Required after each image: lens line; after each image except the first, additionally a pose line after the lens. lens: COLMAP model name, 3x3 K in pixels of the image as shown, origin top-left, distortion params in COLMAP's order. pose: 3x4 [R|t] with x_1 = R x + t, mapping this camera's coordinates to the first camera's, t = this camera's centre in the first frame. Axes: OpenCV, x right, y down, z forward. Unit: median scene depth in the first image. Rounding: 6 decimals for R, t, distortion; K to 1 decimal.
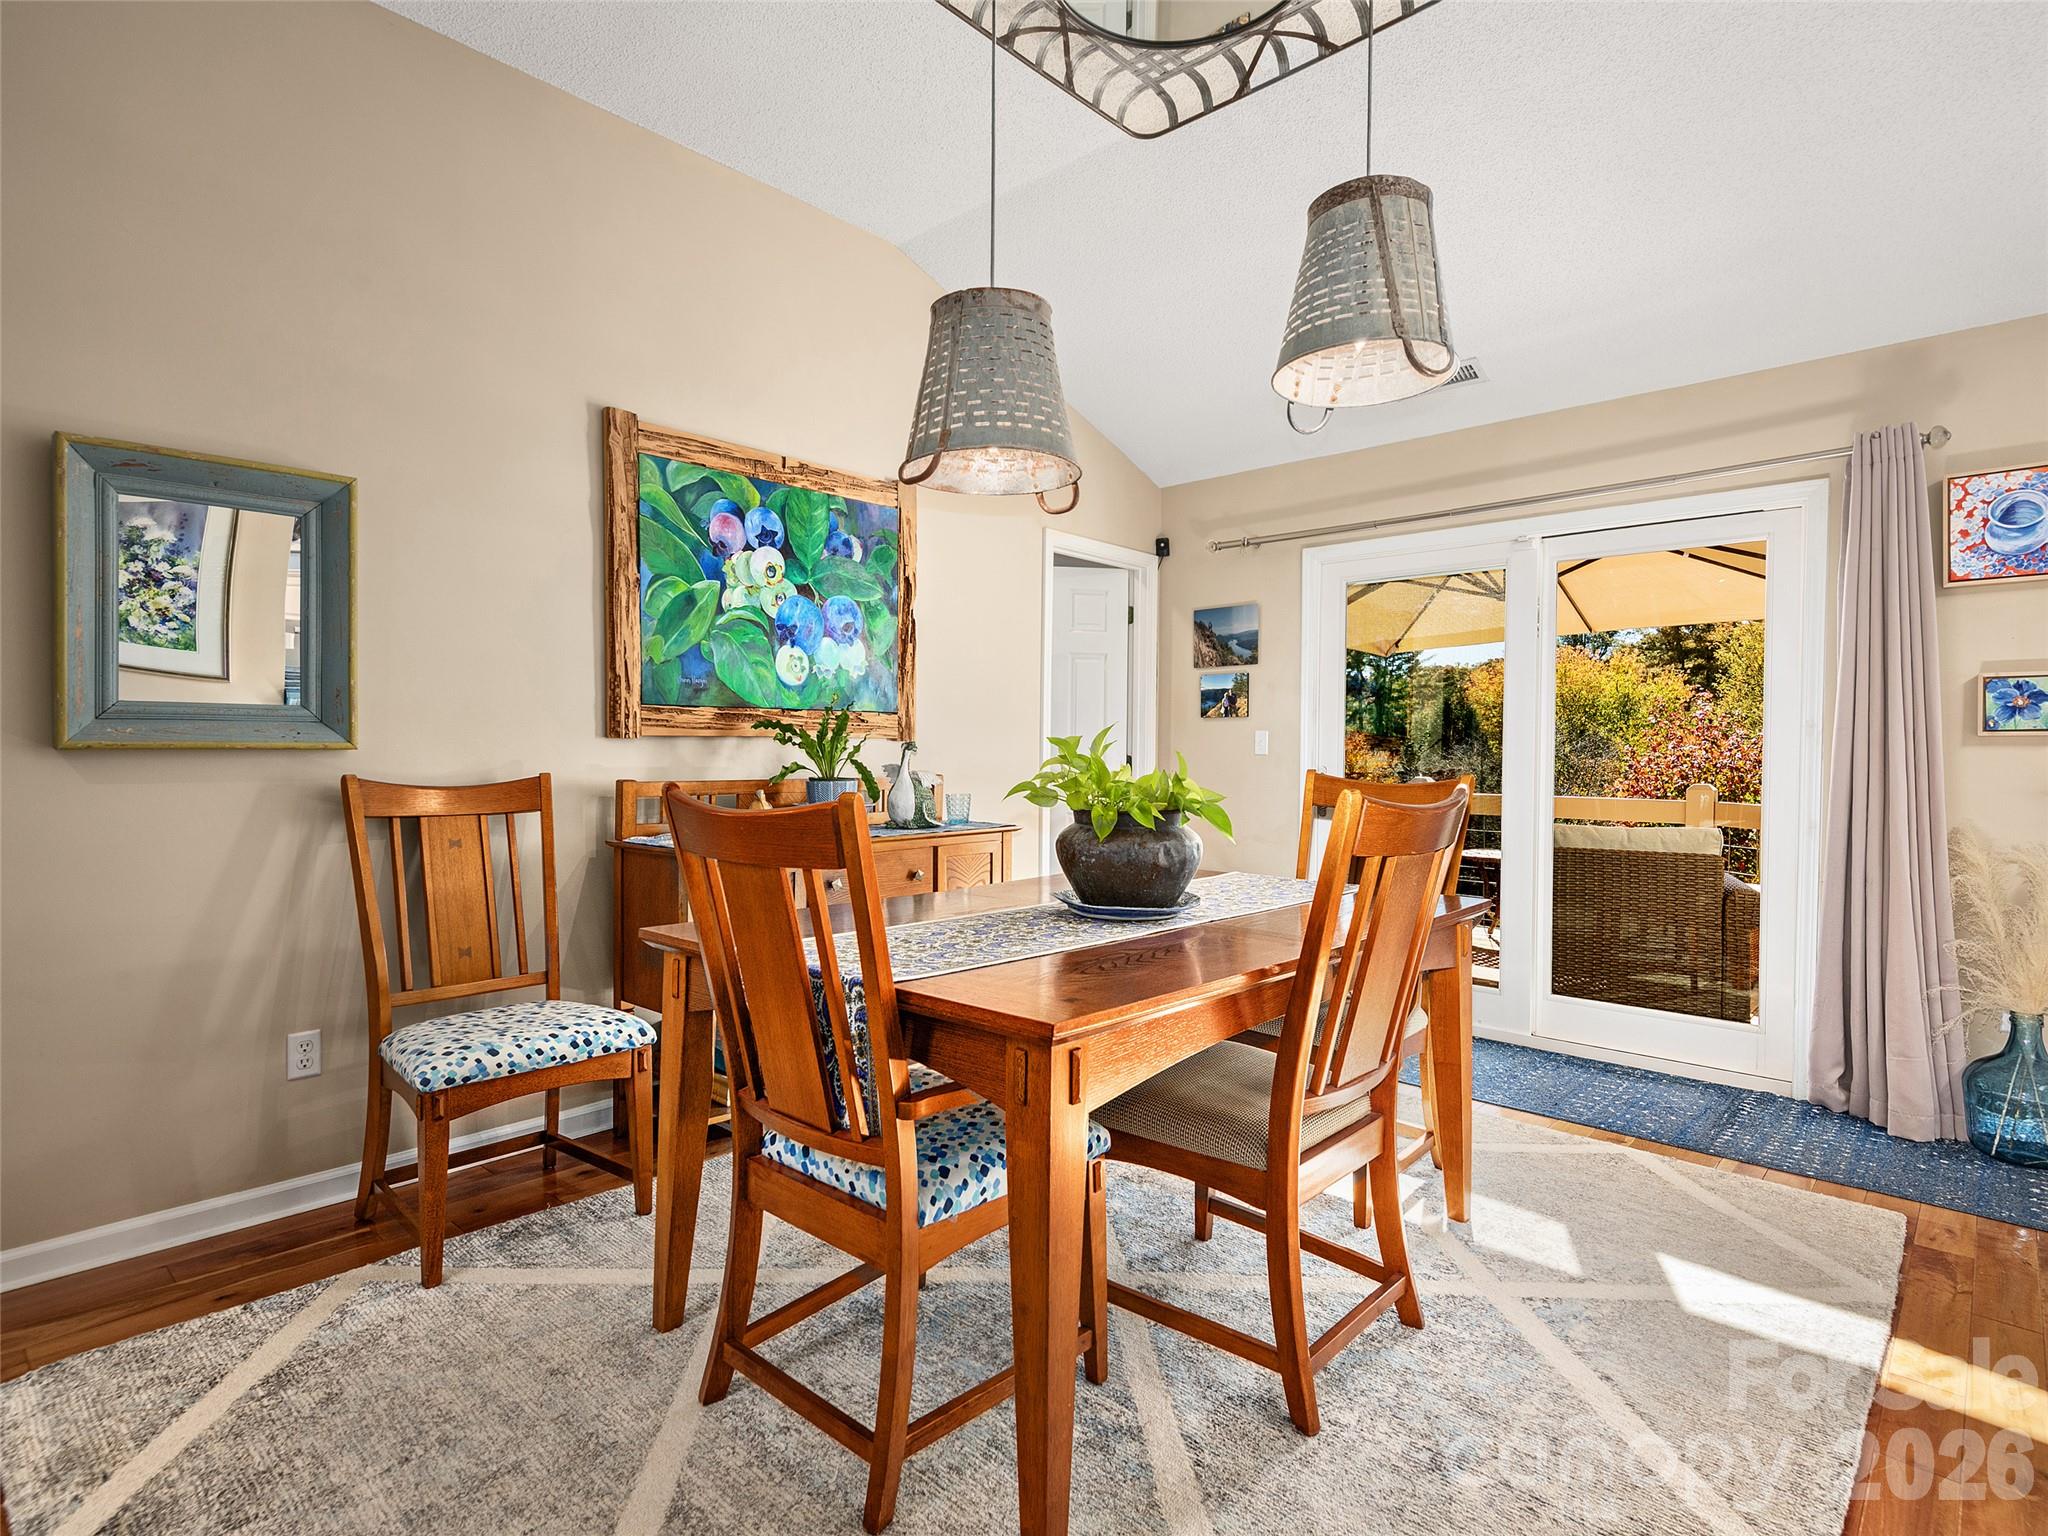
lens RADIAL K [[1052.2, 0, 1027.9], [0, 1052.2, 767.5], [0, 0, 1]] dist [0.017921, -0.000967]
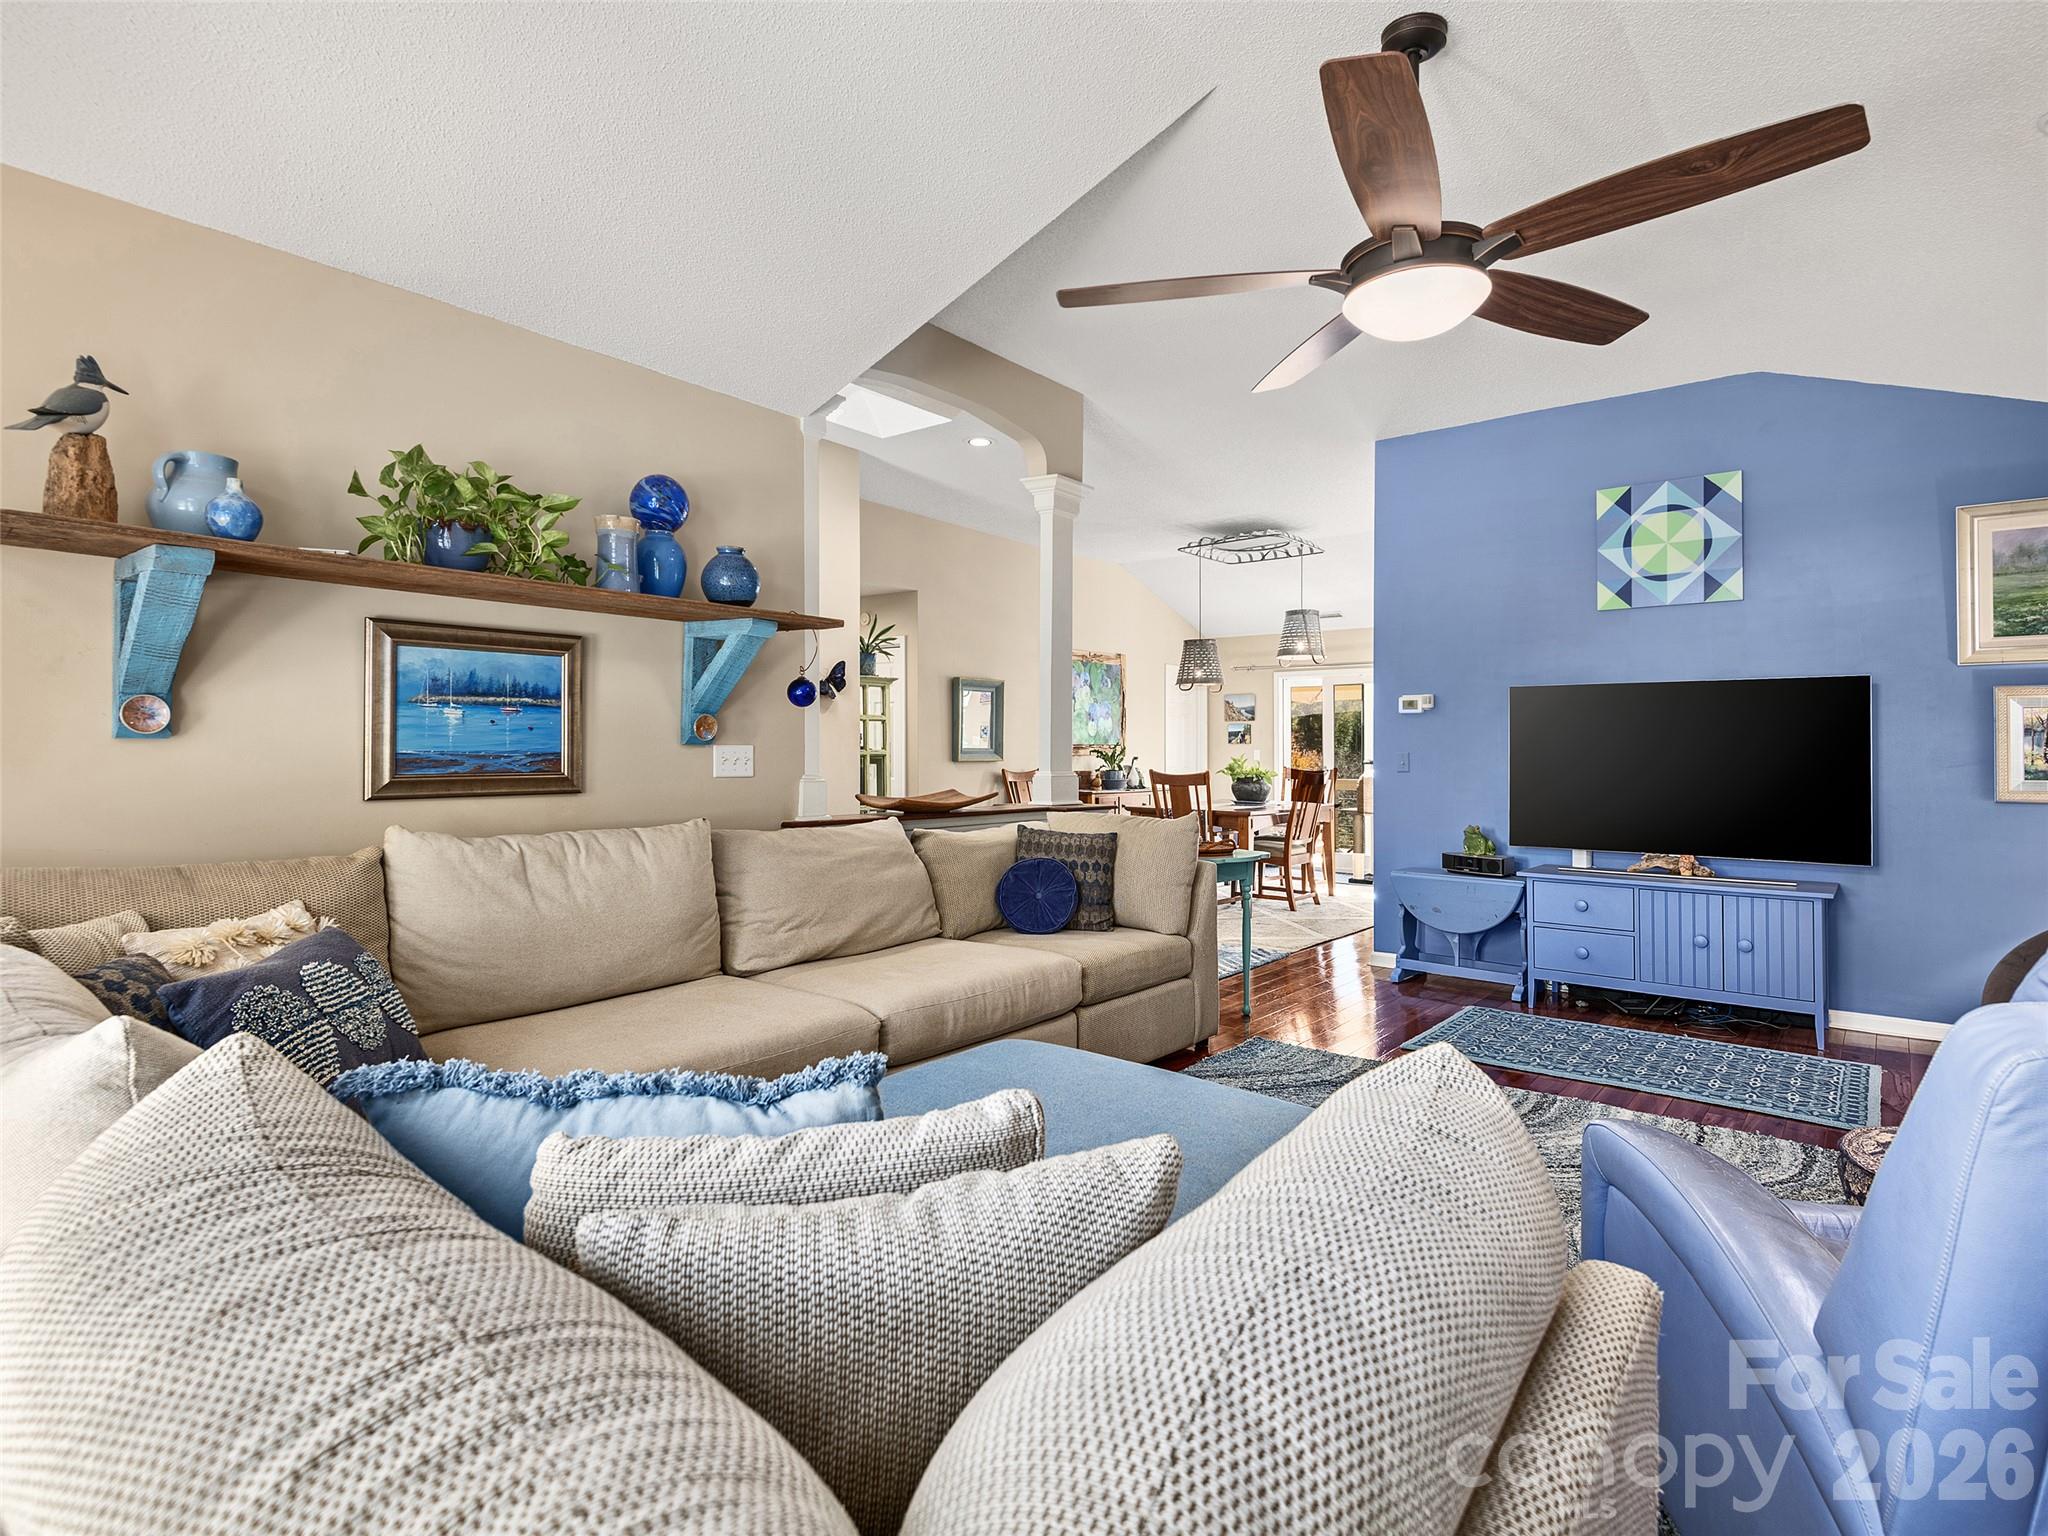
lens RADIAL K [[1052.2, 0, 1019.3], [0, 1052.2, 759.1], [0, 0, 1]] dist [0.017921, -0.000967]
pose [[0.998441, -0.009301, 0.055044, -0.565953], [0.009989, 0.999875, -0.012228, 0.012647], [-0.054924, 0.012759, 0.998409, -1.701812]]
